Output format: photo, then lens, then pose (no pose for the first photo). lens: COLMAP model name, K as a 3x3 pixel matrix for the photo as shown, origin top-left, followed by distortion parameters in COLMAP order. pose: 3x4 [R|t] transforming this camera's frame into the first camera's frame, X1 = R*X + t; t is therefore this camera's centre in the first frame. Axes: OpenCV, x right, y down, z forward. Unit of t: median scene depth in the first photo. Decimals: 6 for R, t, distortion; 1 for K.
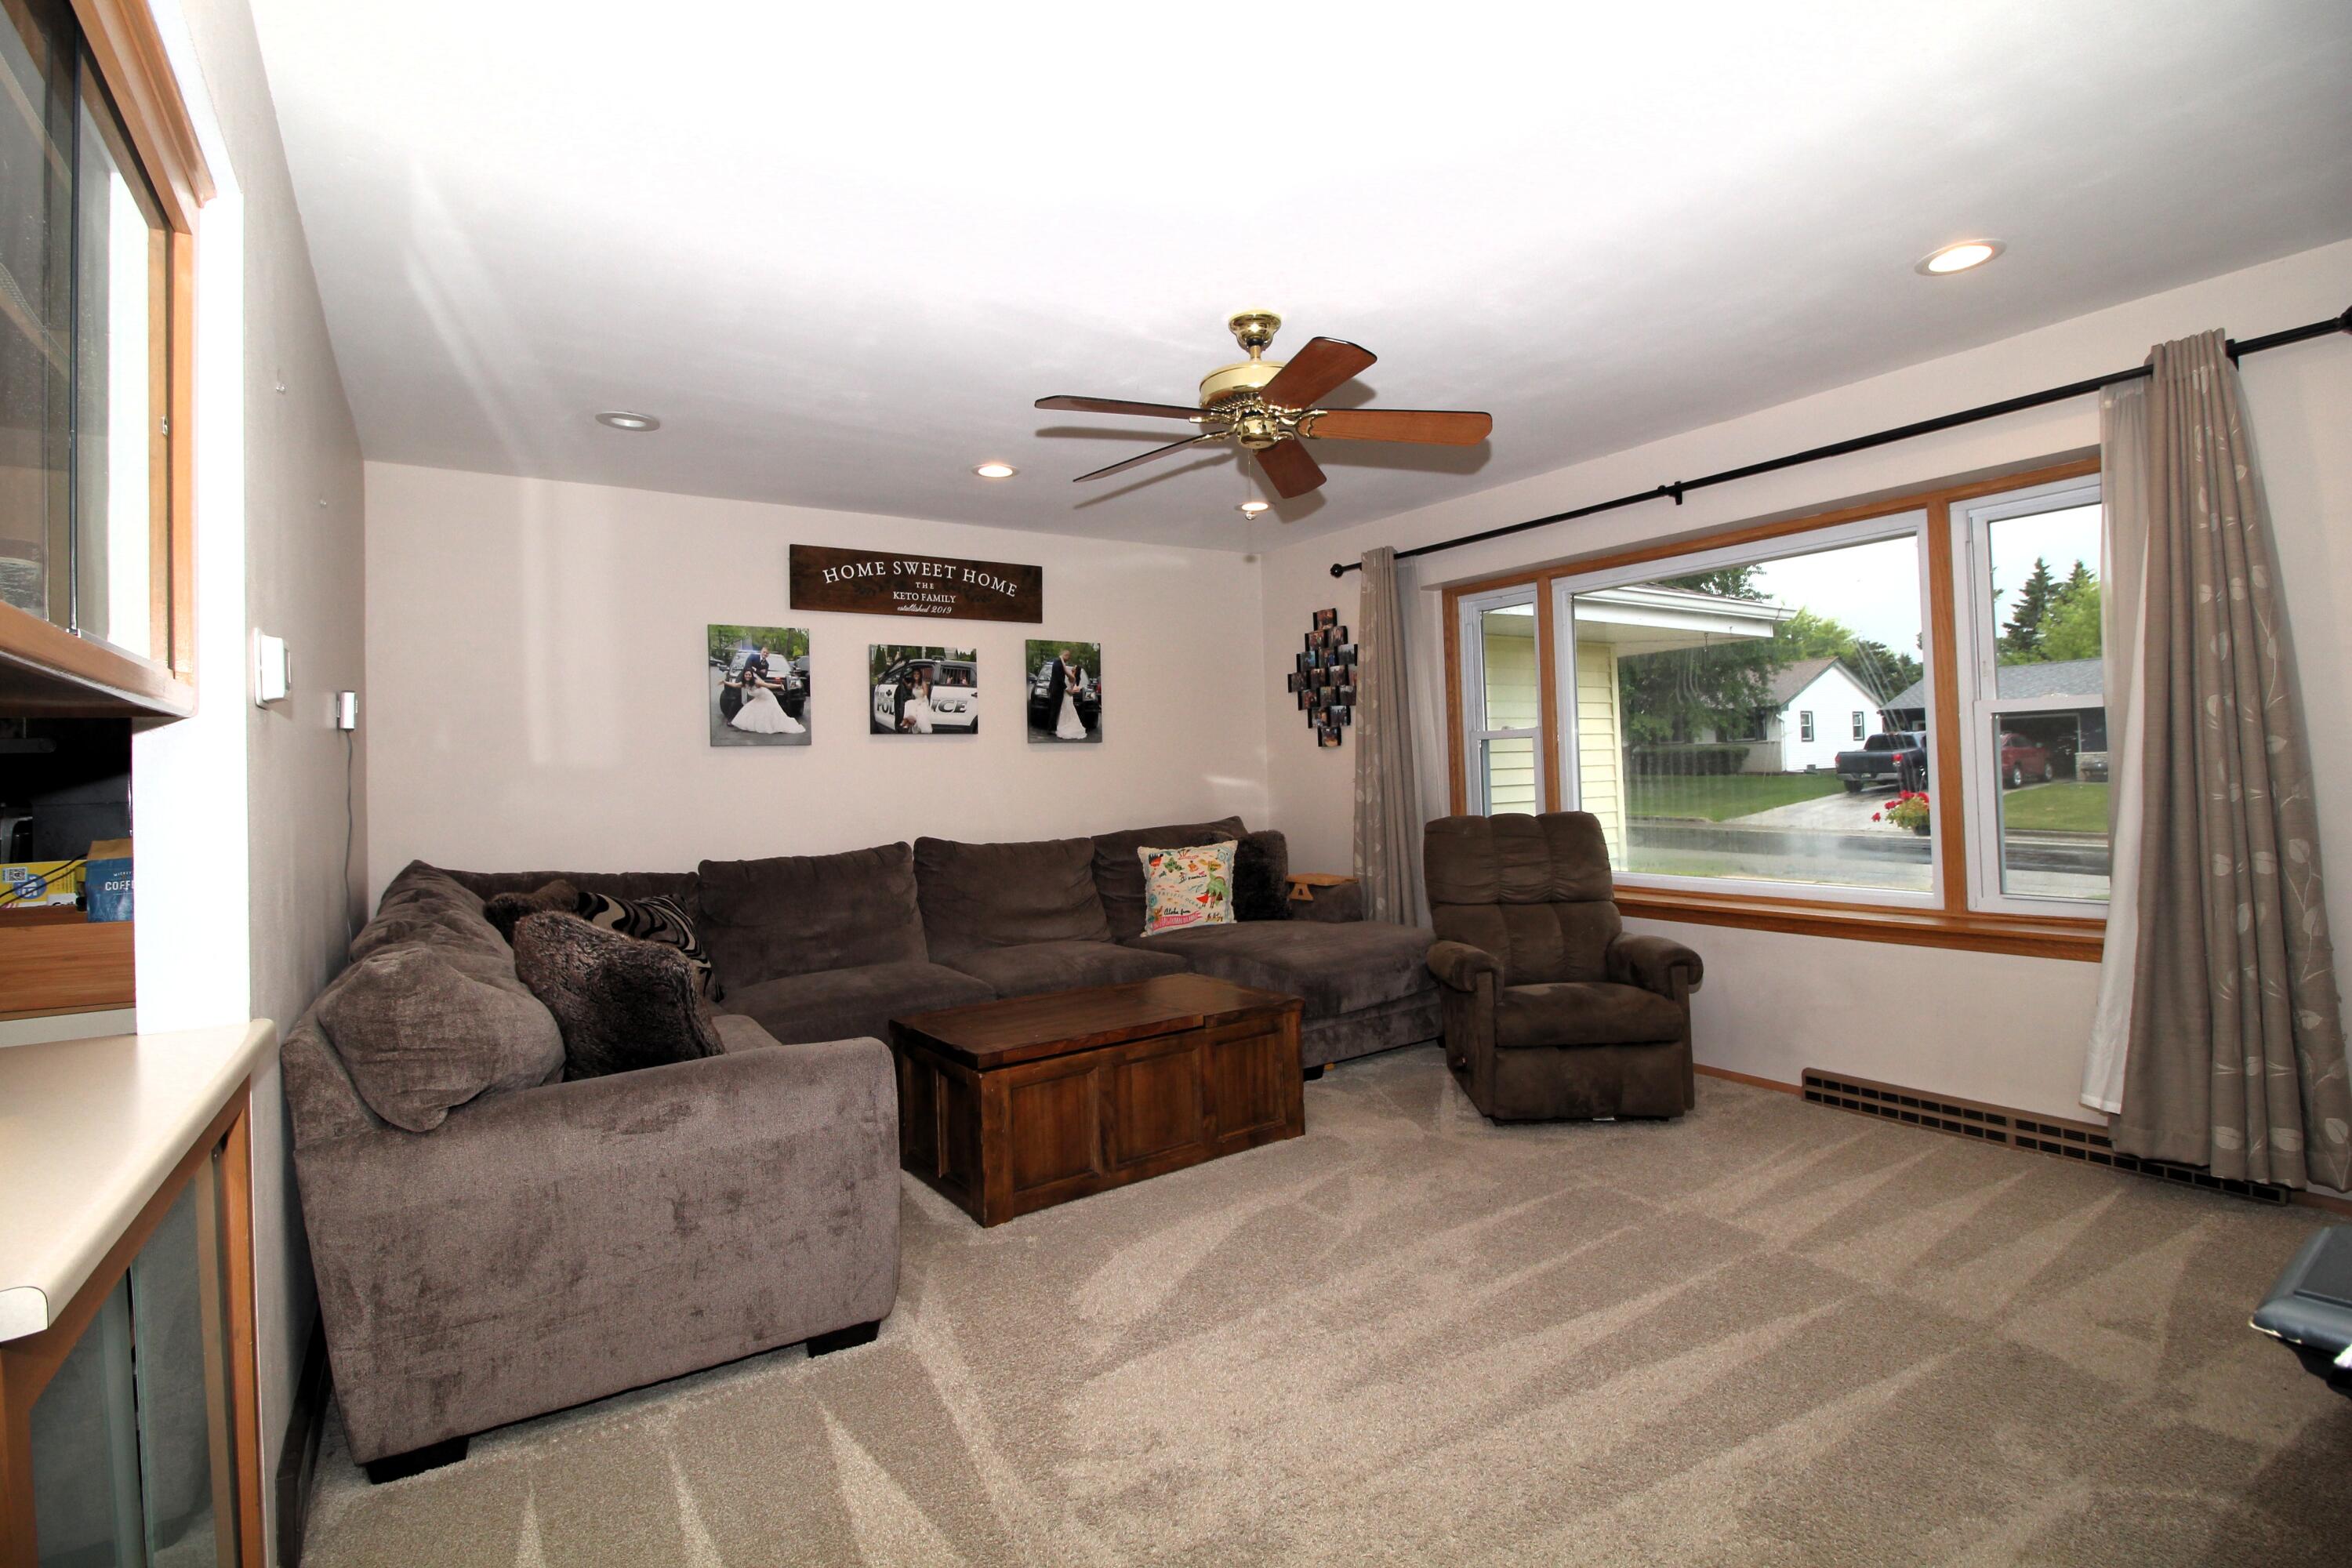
lens RADIAL K [[1128.6, 0, 1167.3], [0, 1128.6, 770.2], [0, 0, 1]] dist [-0.010282, -0.003041]
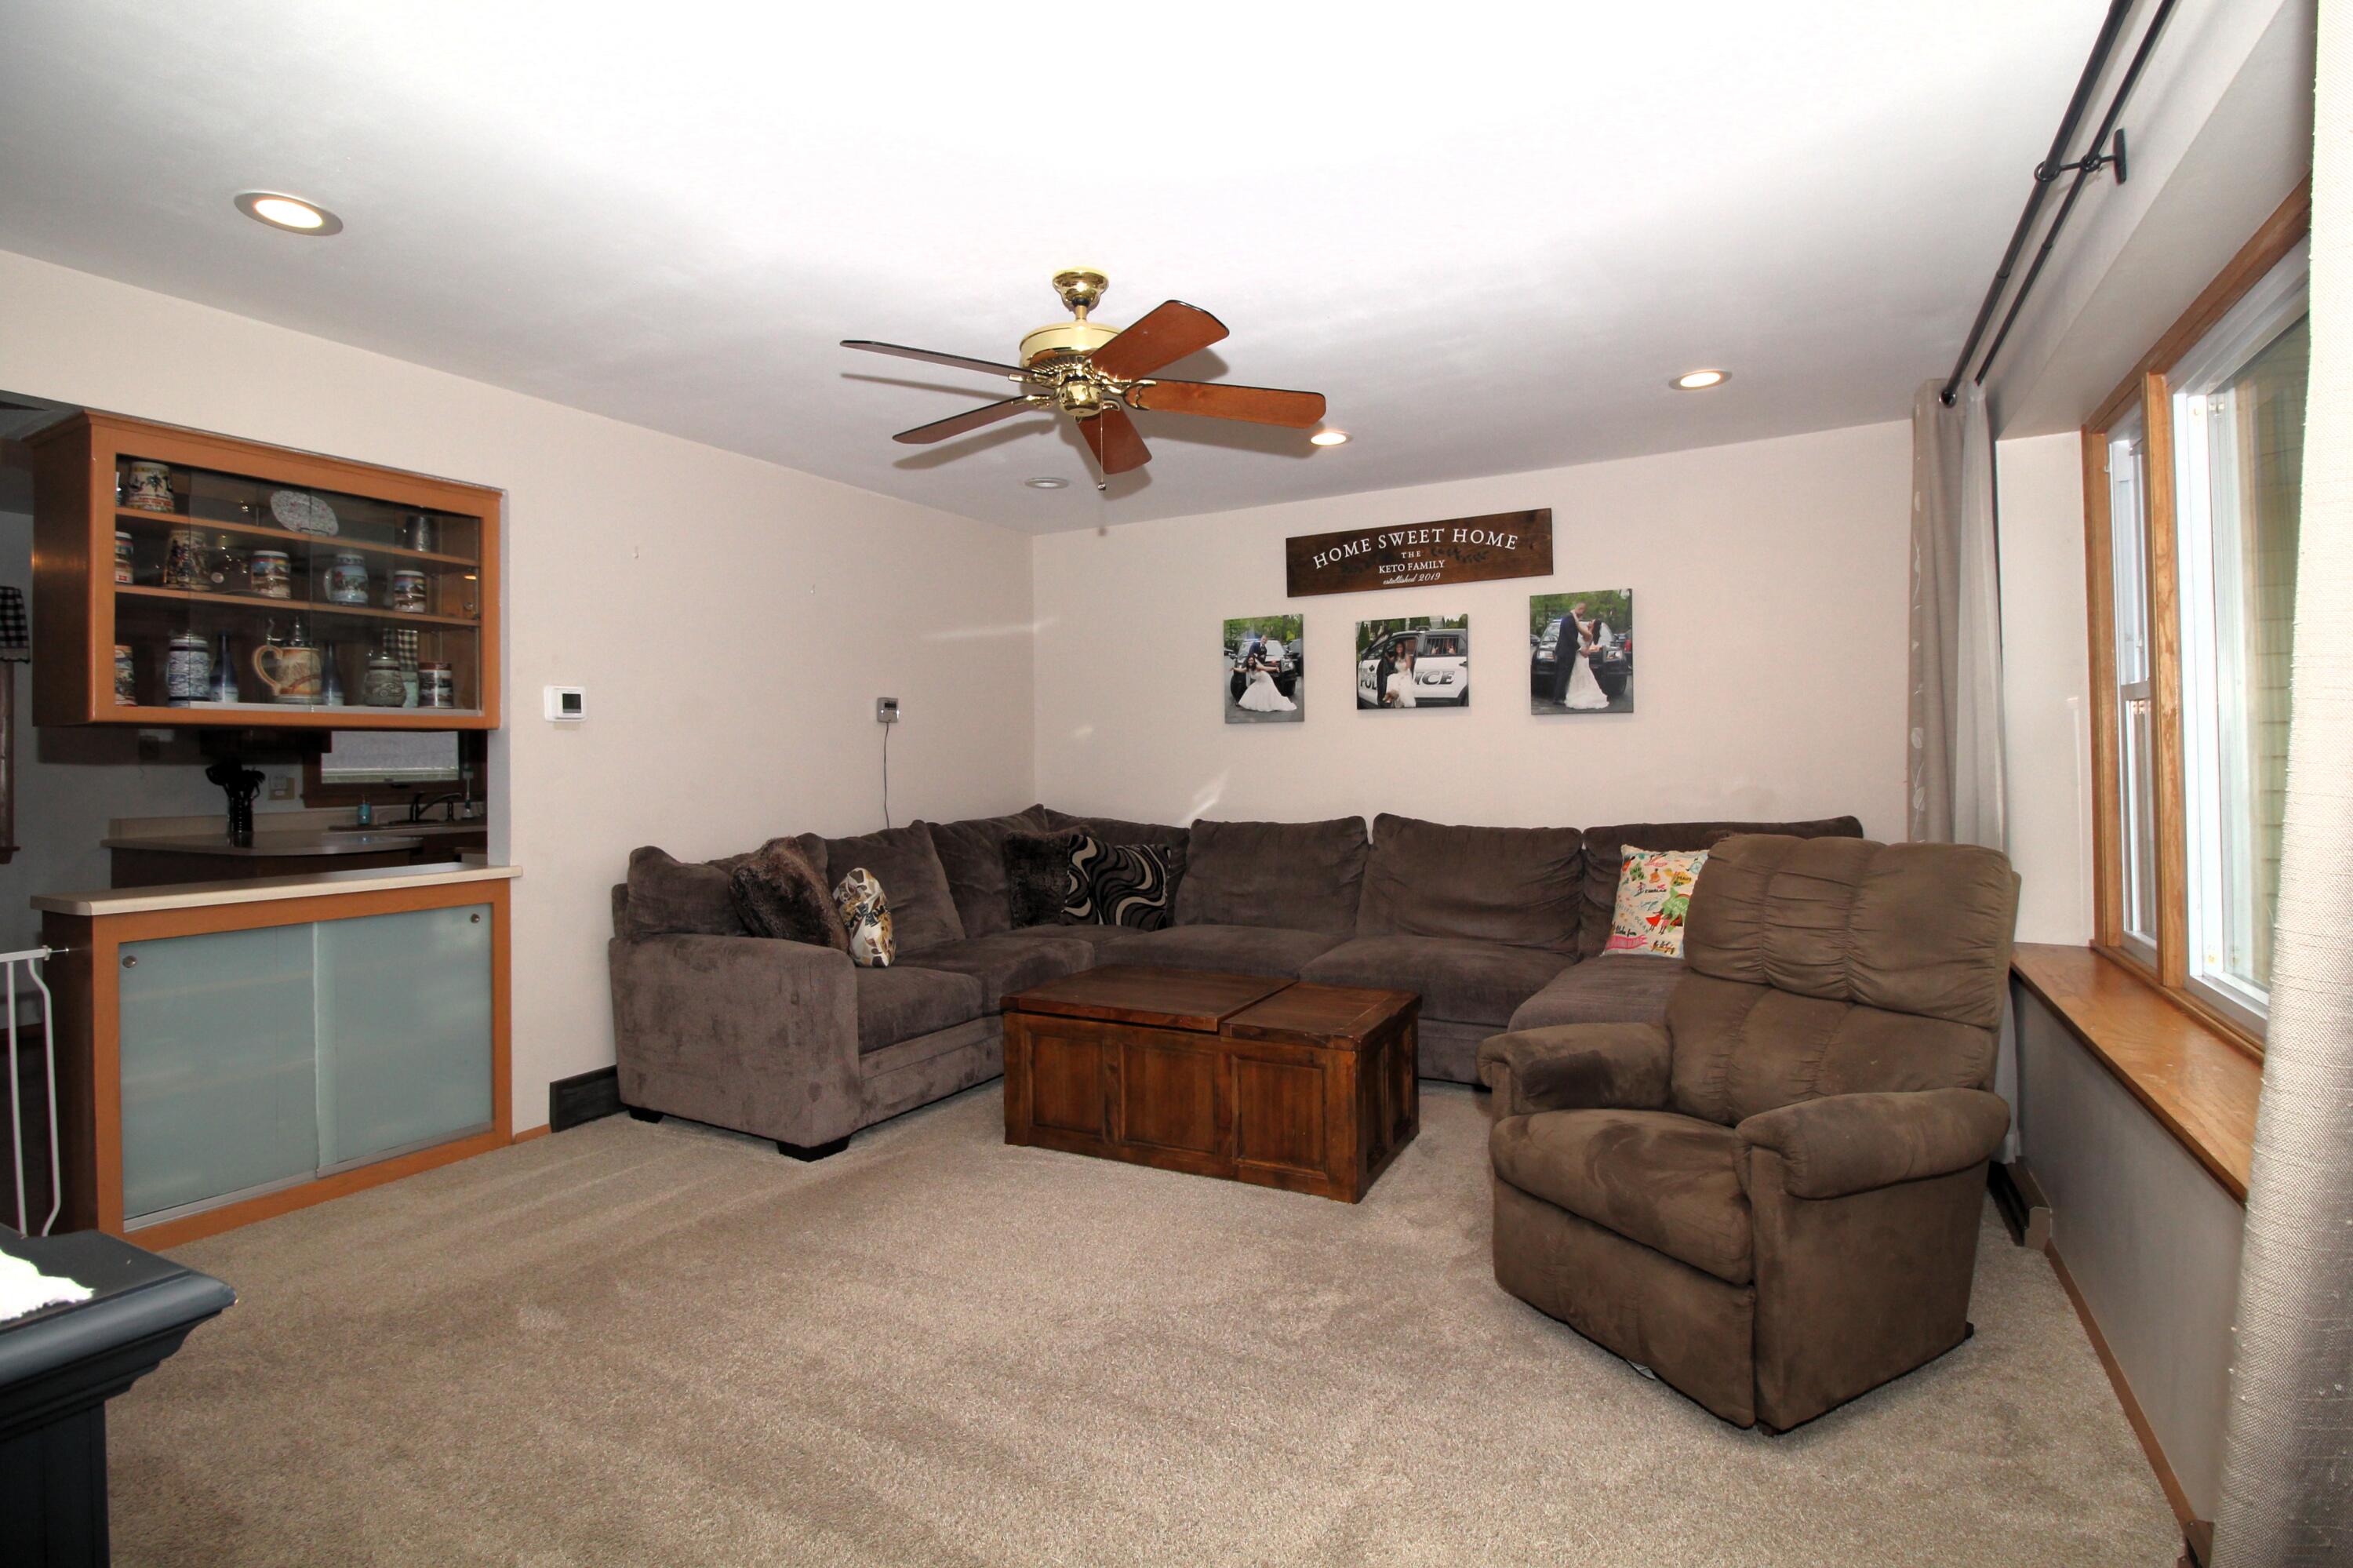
lens RADIAL K [[1129.2, 0, 1165.8], [0, 1129.2, 769.9], [0, 0, 1]] dist [-0.010282, -0.003041]
pose [[0.448846, 0.029632, -0.893117, 0.558202], [-0.000987, 0.999466, 0.032664, -0.010436], [0.893608, -0.013780, 0.448636, 0.374352]]
